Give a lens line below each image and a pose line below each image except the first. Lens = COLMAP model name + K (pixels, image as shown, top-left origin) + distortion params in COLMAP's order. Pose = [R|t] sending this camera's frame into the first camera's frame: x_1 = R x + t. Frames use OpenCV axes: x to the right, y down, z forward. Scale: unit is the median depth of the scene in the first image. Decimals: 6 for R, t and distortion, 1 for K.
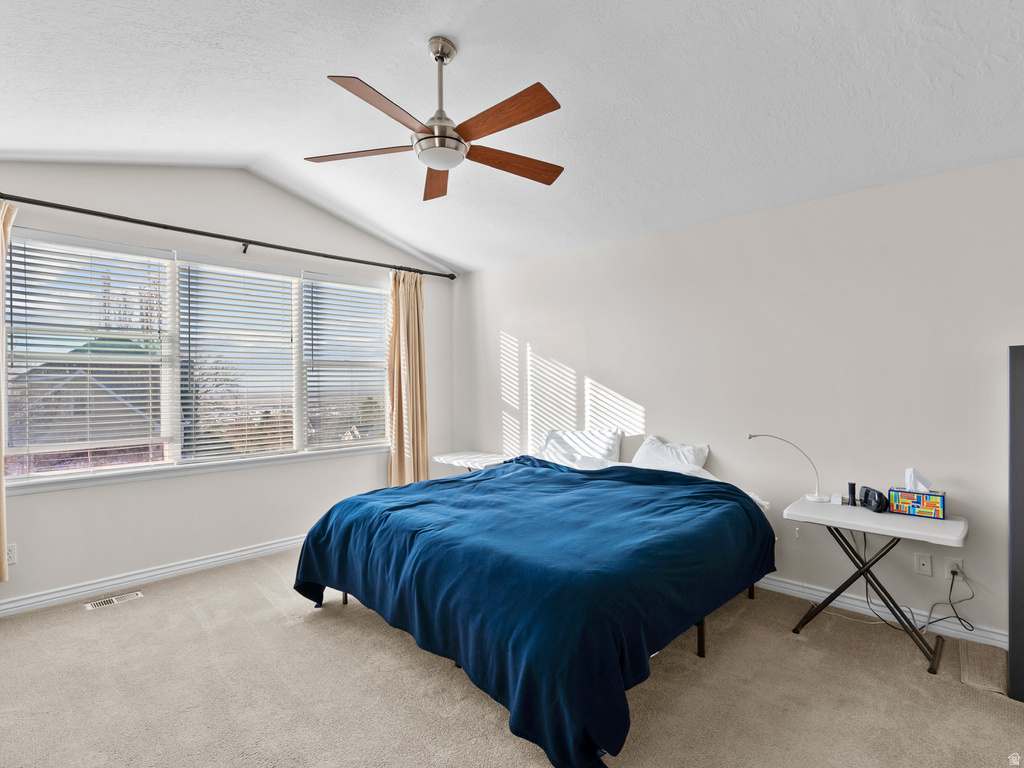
lens RADIAL K [[525.1, 0, 512.0], [0, 525.1, 384.0], [0, 0, 1]] dist [0.001305, -0.000897]
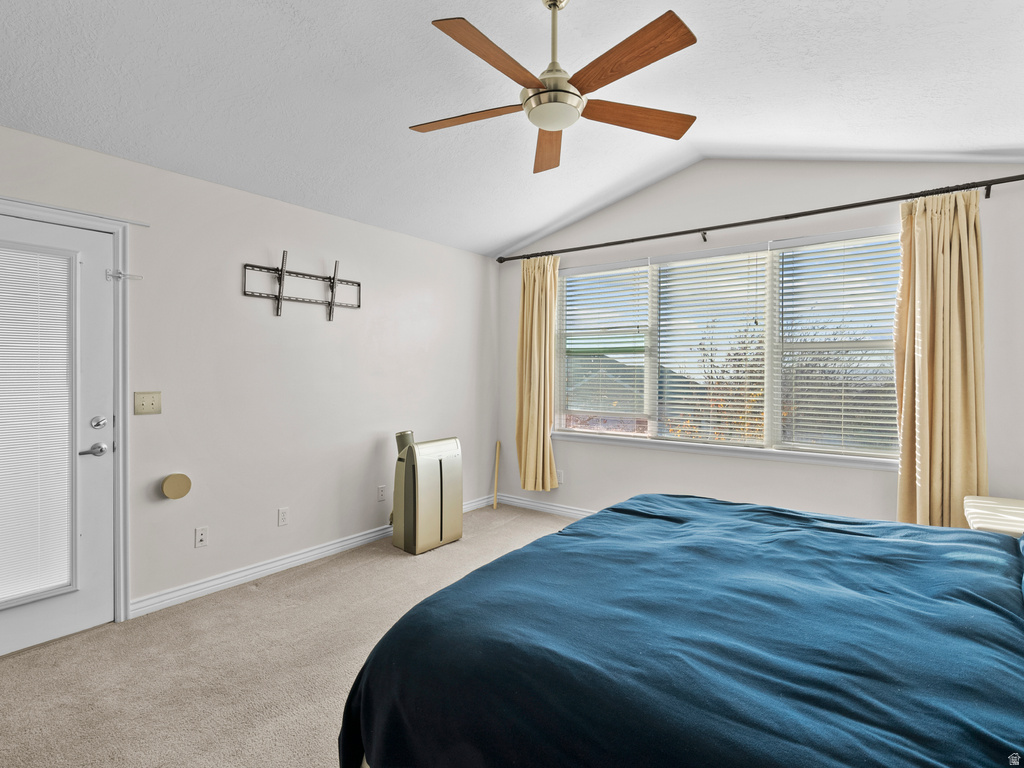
lens RADIAL K [[525.1, 0, 512.0], [0, 525.1, 384.0], [0, 0, 1]] dist [0.001305, -0.000897]
pose [[0.117078, 0.033197, -0.992568, 0.523041], [-0.004143, 0.999449, 0.032938, -0.006579], [0.993114, 0.000255, 0.117151, 0.578209]]
